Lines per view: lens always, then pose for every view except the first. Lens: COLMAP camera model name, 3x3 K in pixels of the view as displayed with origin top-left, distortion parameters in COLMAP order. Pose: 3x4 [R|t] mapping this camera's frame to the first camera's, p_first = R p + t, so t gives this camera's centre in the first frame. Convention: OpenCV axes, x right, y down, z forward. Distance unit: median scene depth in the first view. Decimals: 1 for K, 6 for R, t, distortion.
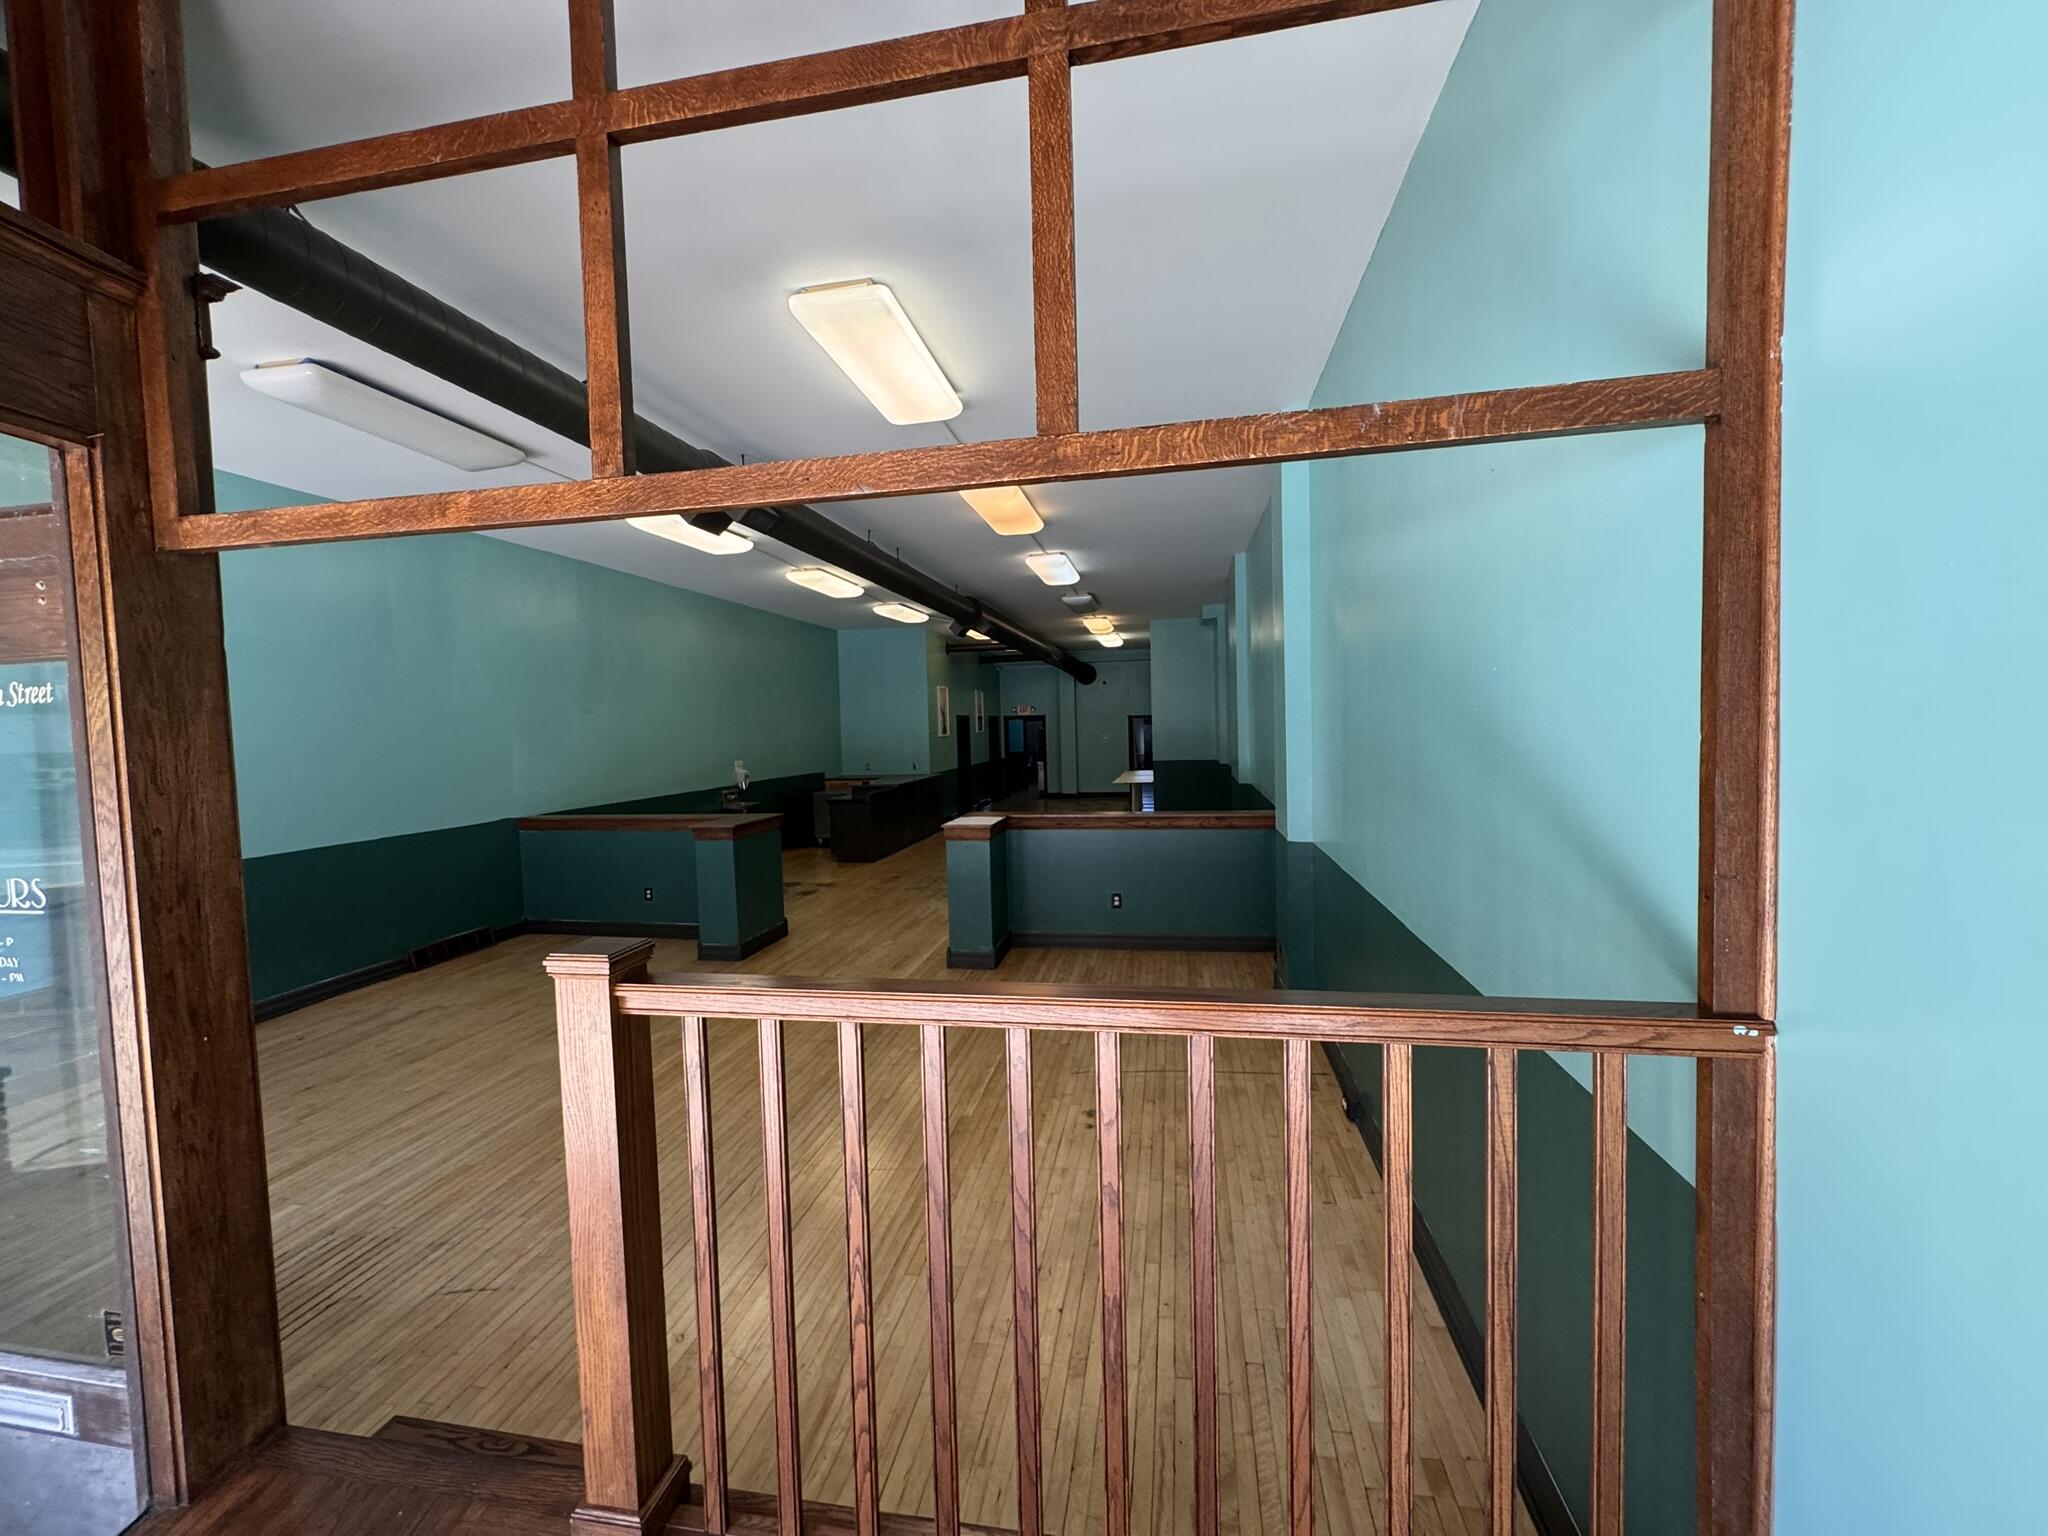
lens RADIAL K [[821.5, 0, 1023.3], [0, 821.5, 763.5], [0, 0, 1]] dist [-0.003657, 0.000957]
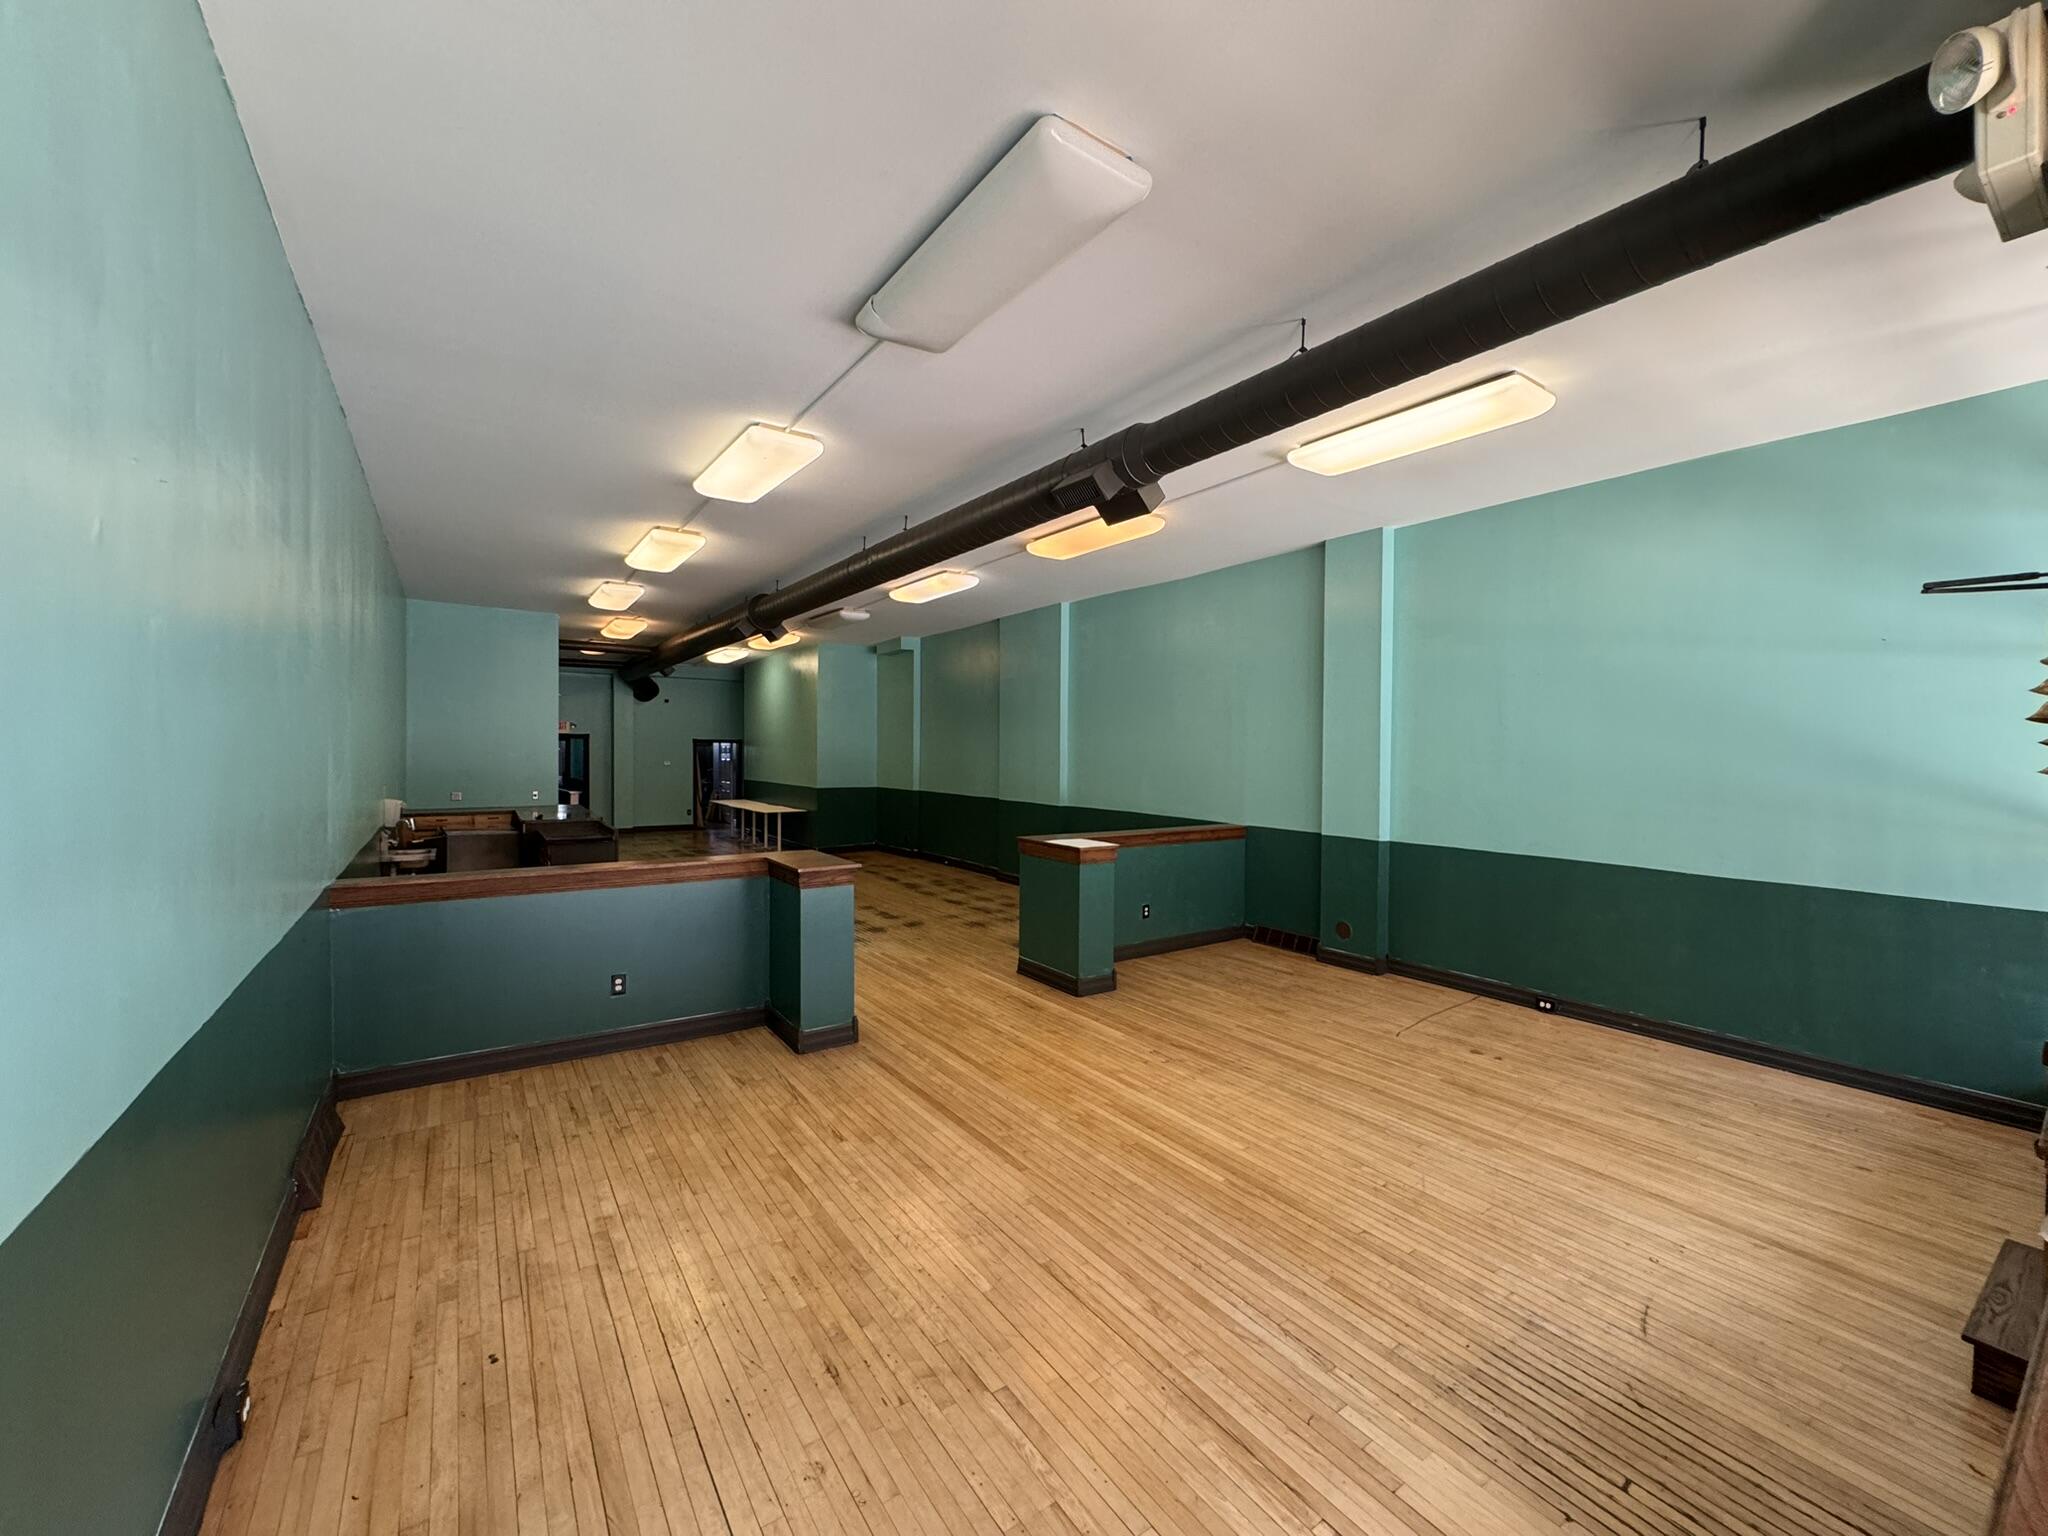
lens RADIAL K [[821.5, 0, 1024.0], [0, 821.5, 762.1], [0, 0, 1]] dist [-0.003657, 0.000957]
pose [[0.703757, 0.022967, 0.710070, -0.829124], [0.005801, 0.999258, -0.038070, 0.009812], [-0.710417, 0.030911, 0.703102, 0.361230]]
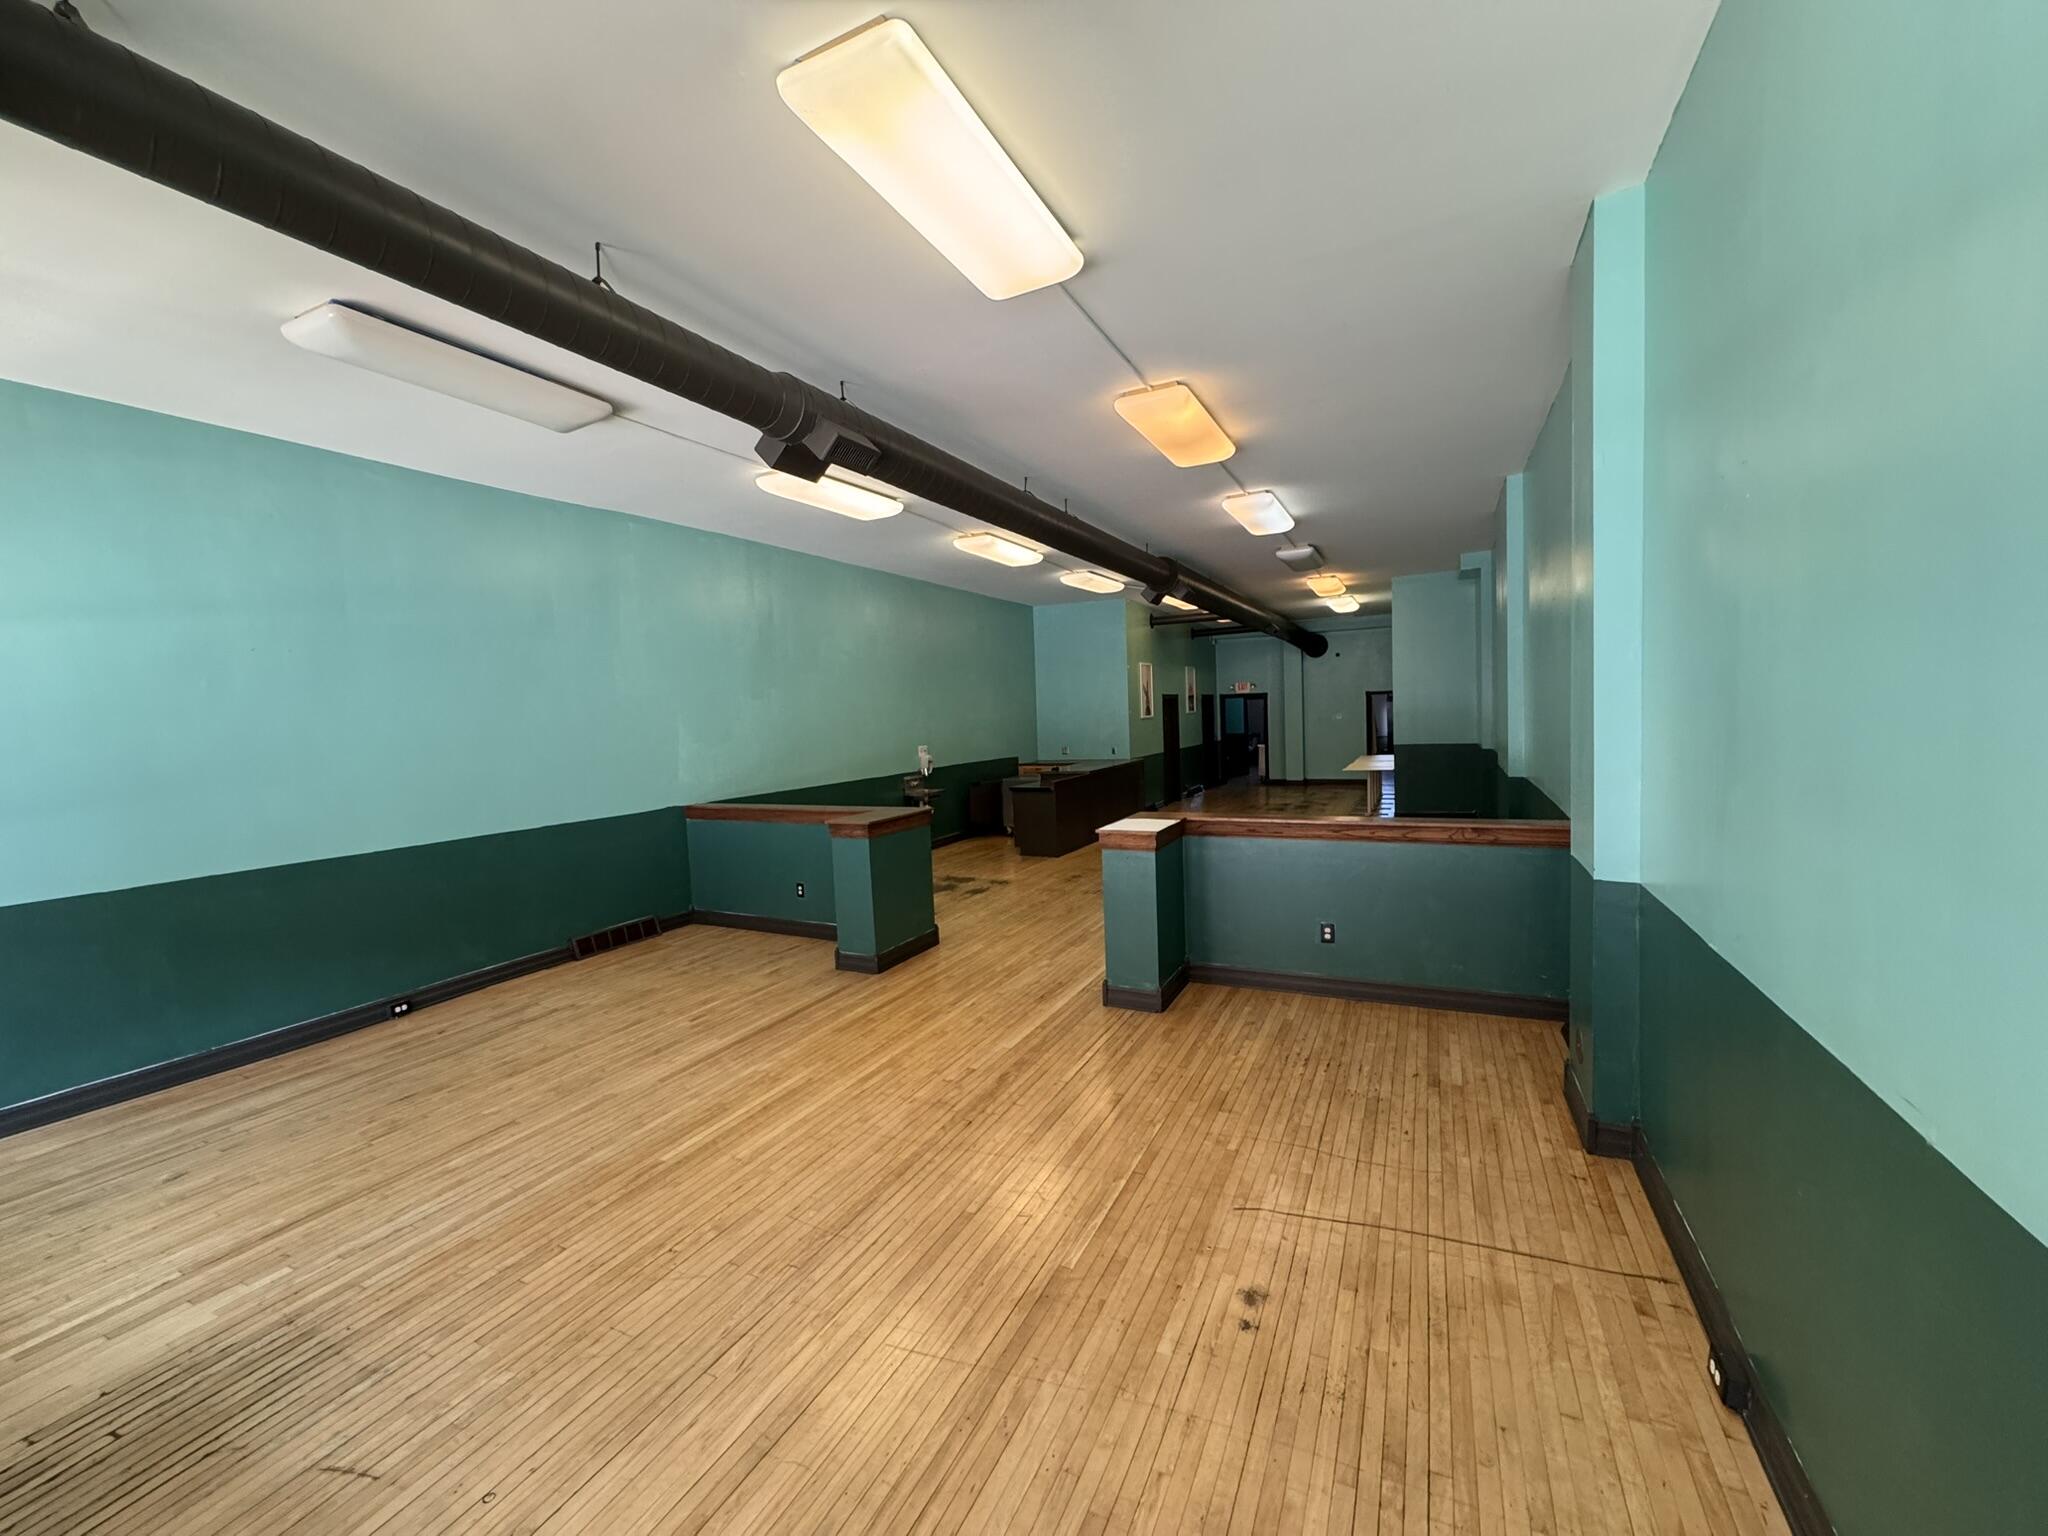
lens RADIAL K [[821.5, 0, 1022.5], [0, 821.5, 762.4], [0, 0, 1]] dist [-0.003657, 0.000957]
pose [[0.961890, 0.005968, -0.273371, 0.051218], [0.000190, 0.999747, 0.022494, -0.009549], [0.273436, -0.021689, 0.961646, 0.203343]]
